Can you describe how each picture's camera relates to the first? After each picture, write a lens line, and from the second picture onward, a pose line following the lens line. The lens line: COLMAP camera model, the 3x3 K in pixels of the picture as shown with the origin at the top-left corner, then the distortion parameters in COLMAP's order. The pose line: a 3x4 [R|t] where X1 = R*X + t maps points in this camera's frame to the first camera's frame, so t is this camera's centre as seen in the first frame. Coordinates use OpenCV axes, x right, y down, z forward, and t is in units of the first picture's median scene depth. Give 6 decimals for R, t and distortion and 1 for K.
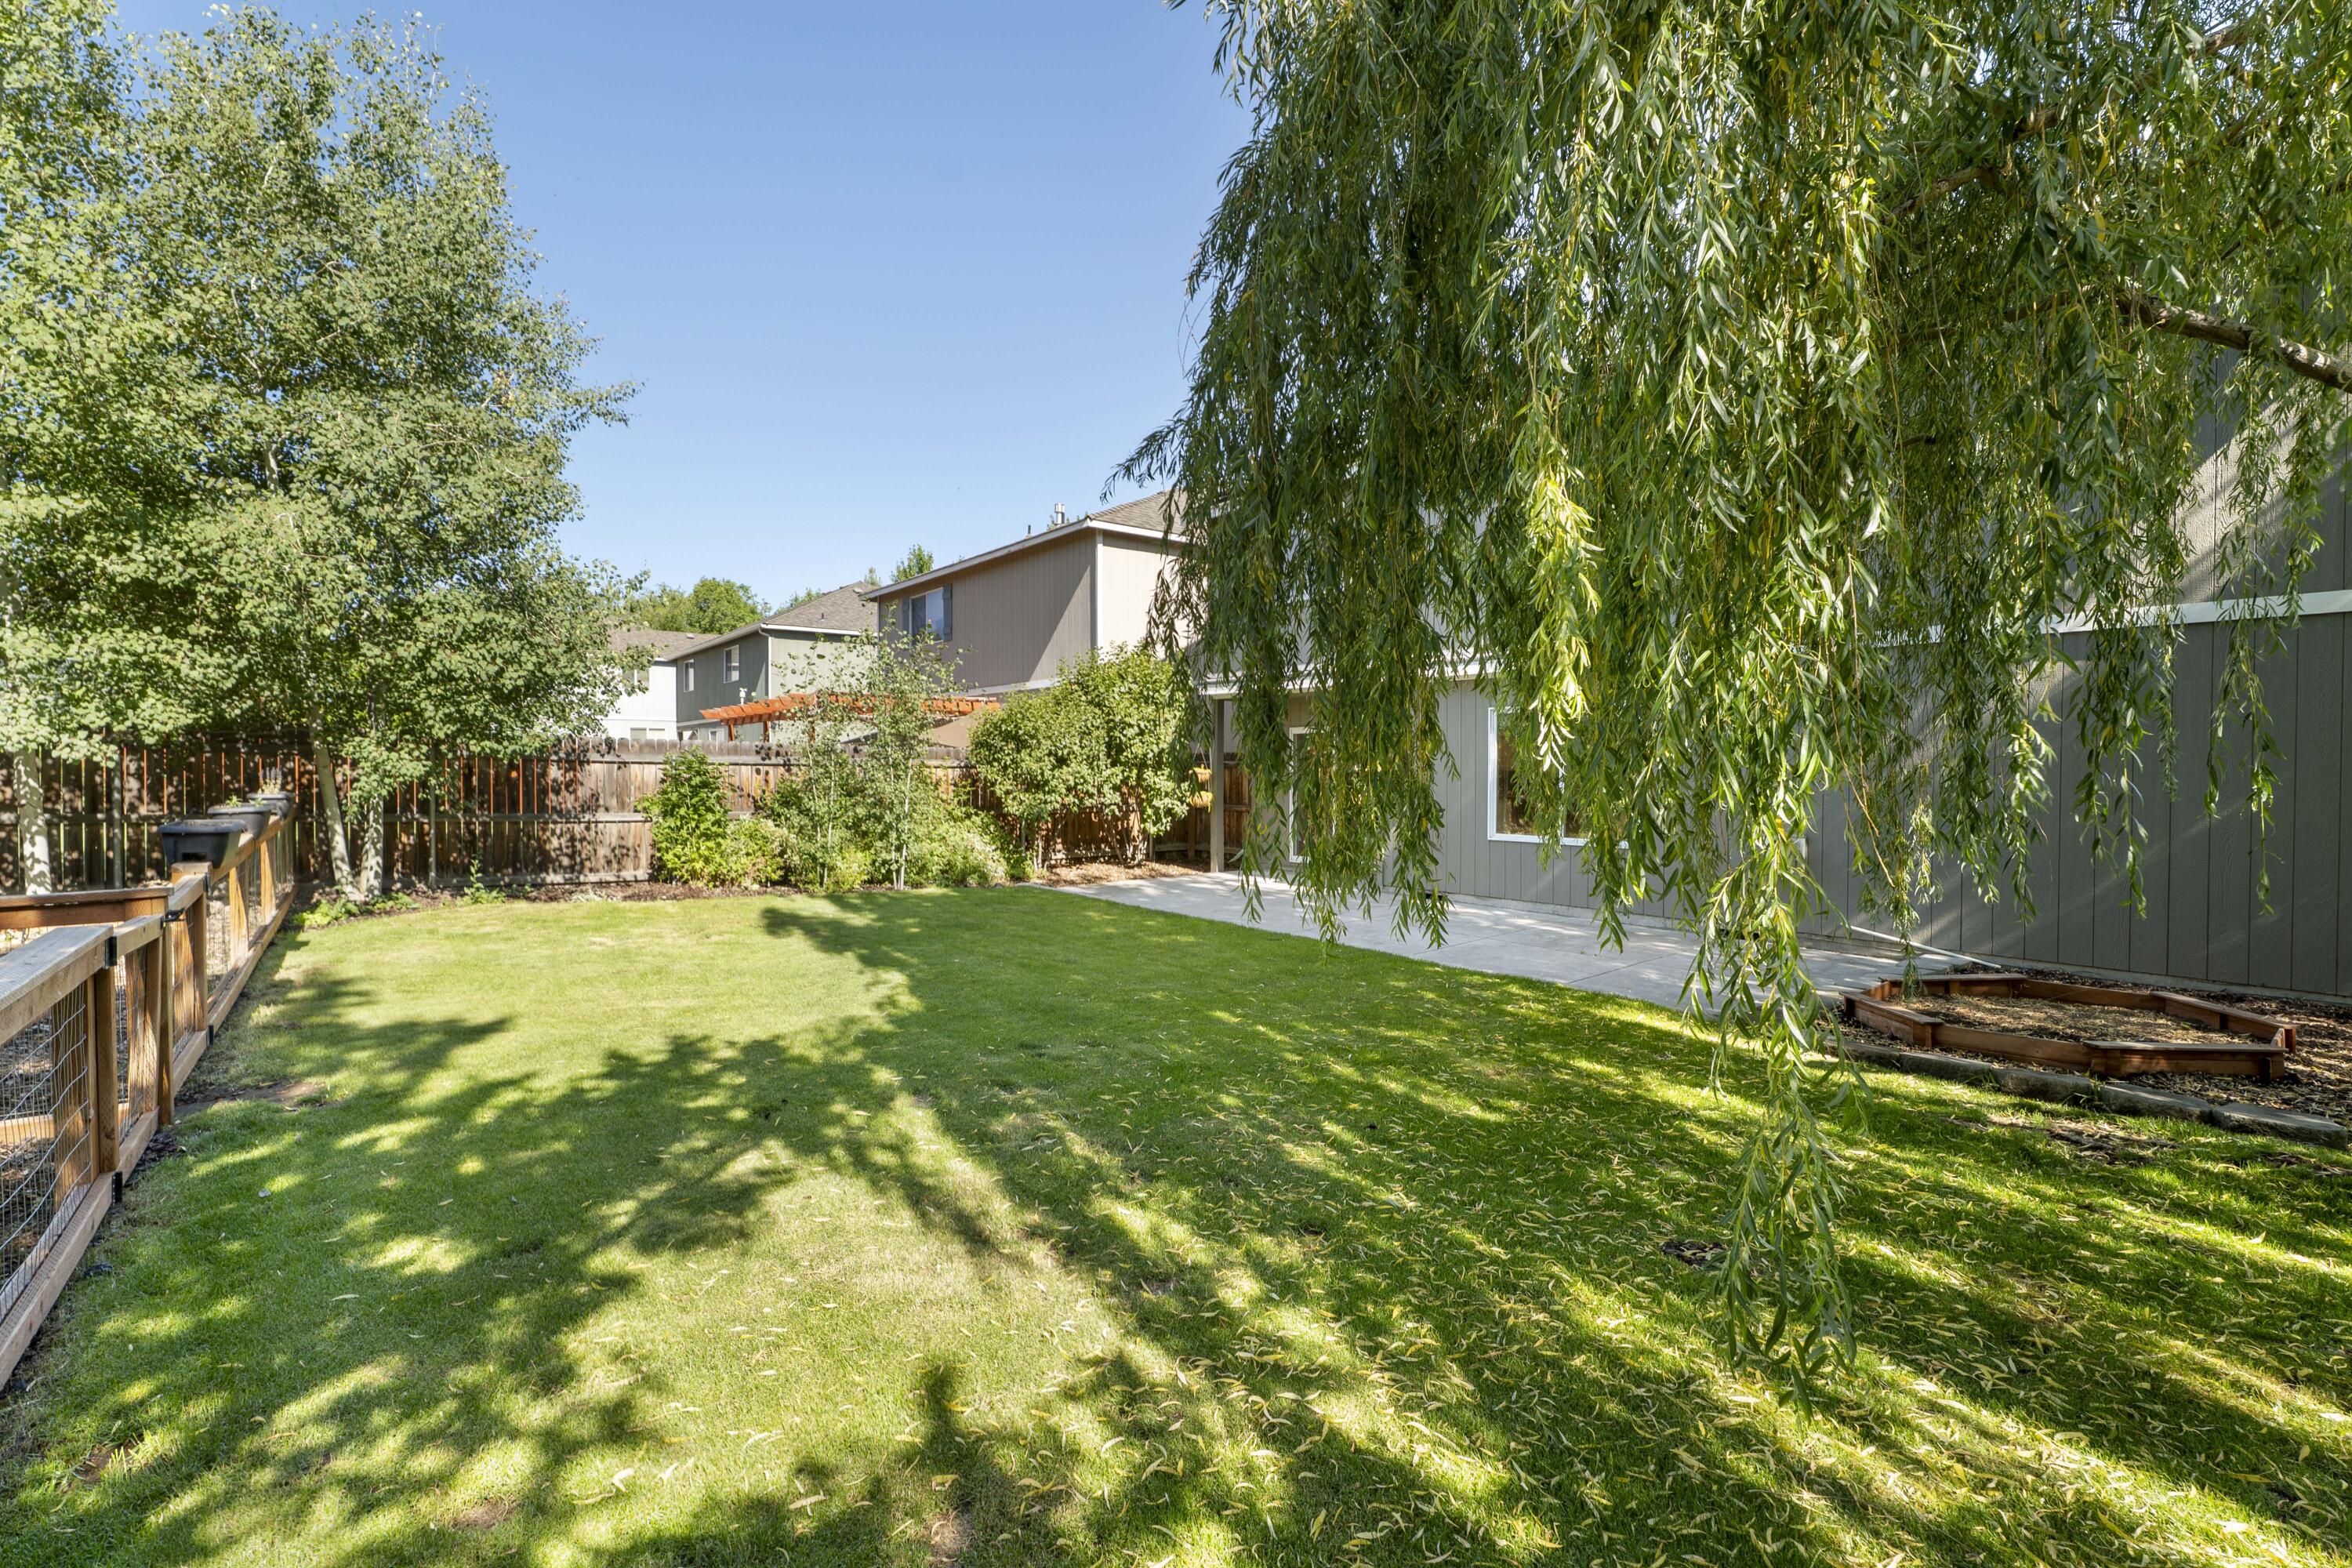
lens RADIAL K [[1050.0, 0, 1172.4], [0, 1050.0, 779.3], [0, 0, 1]] dist [-0.003308, 0.001086]
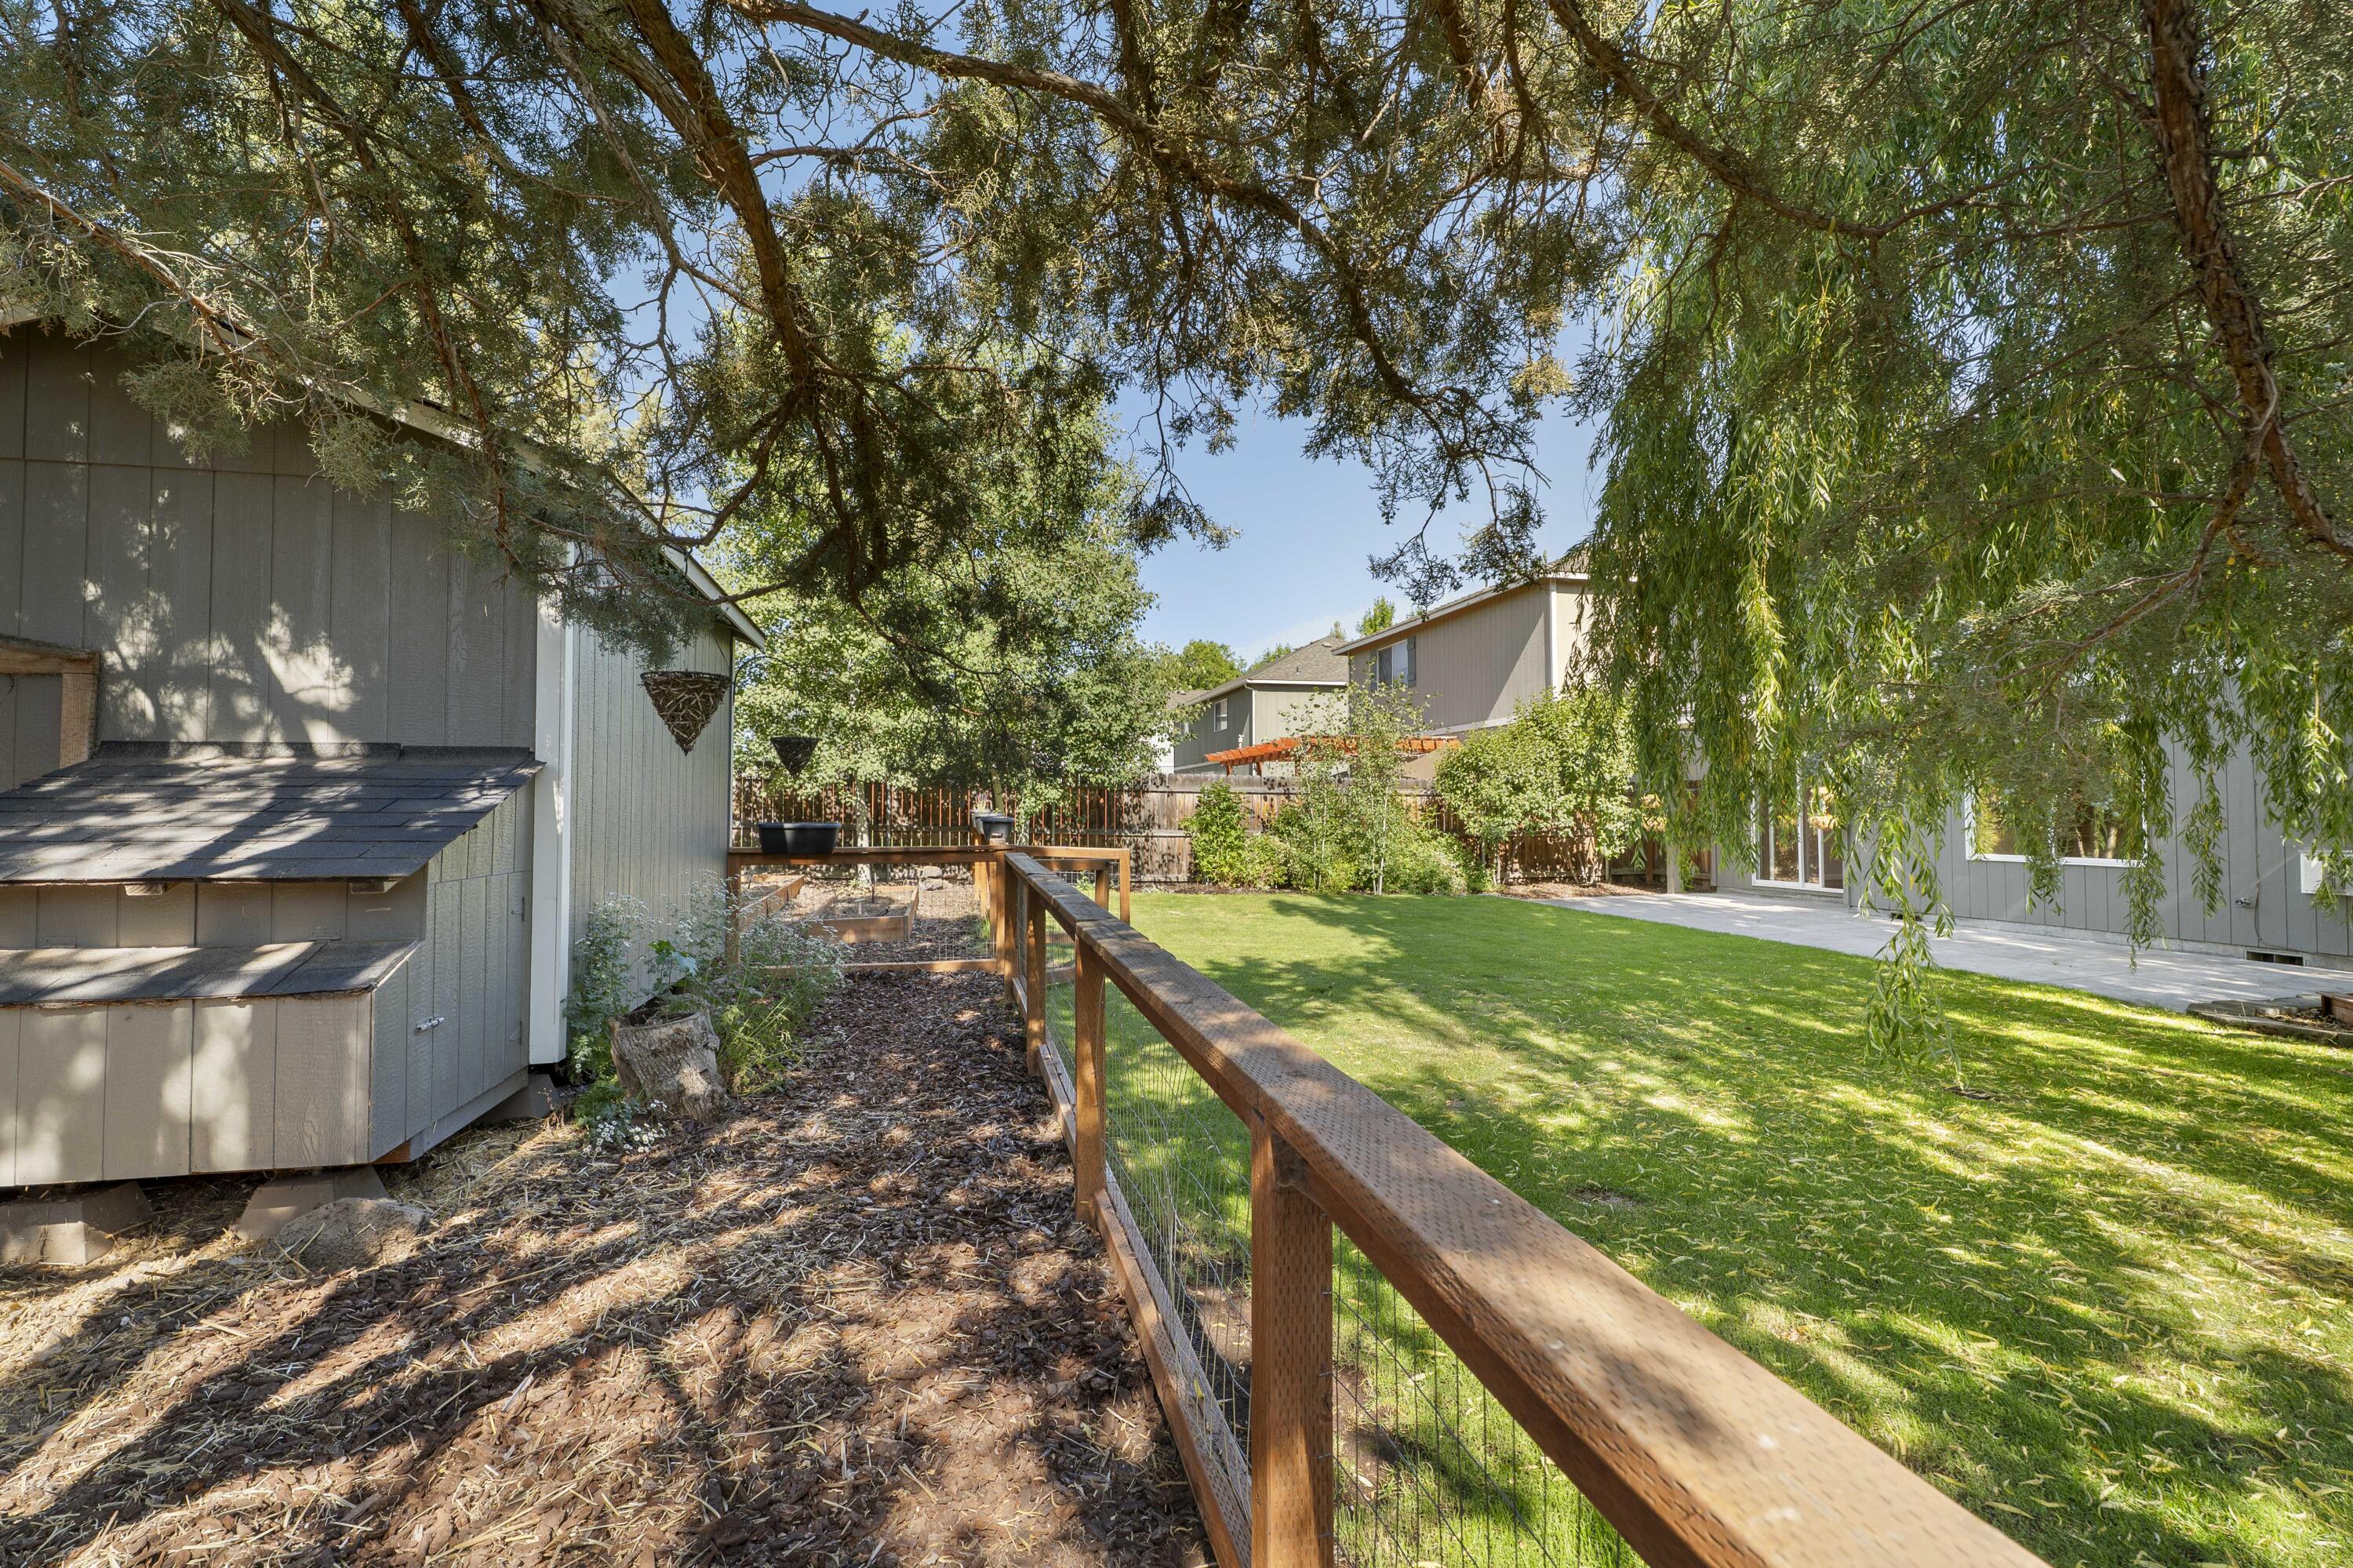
lens RADIAL K [[1050.5, 0, 1162.8], [0, 1050.5, 783.9], [0, 0, 1]] dist [-0.003308, 0.001086]
pose [[0.906526, -0.012023, -0.421979, 0.025292], [-0.003790, 0.999322, -0.036615, 0.020268], [0.422133, 0.034791, 0.905866, -0.187639]]
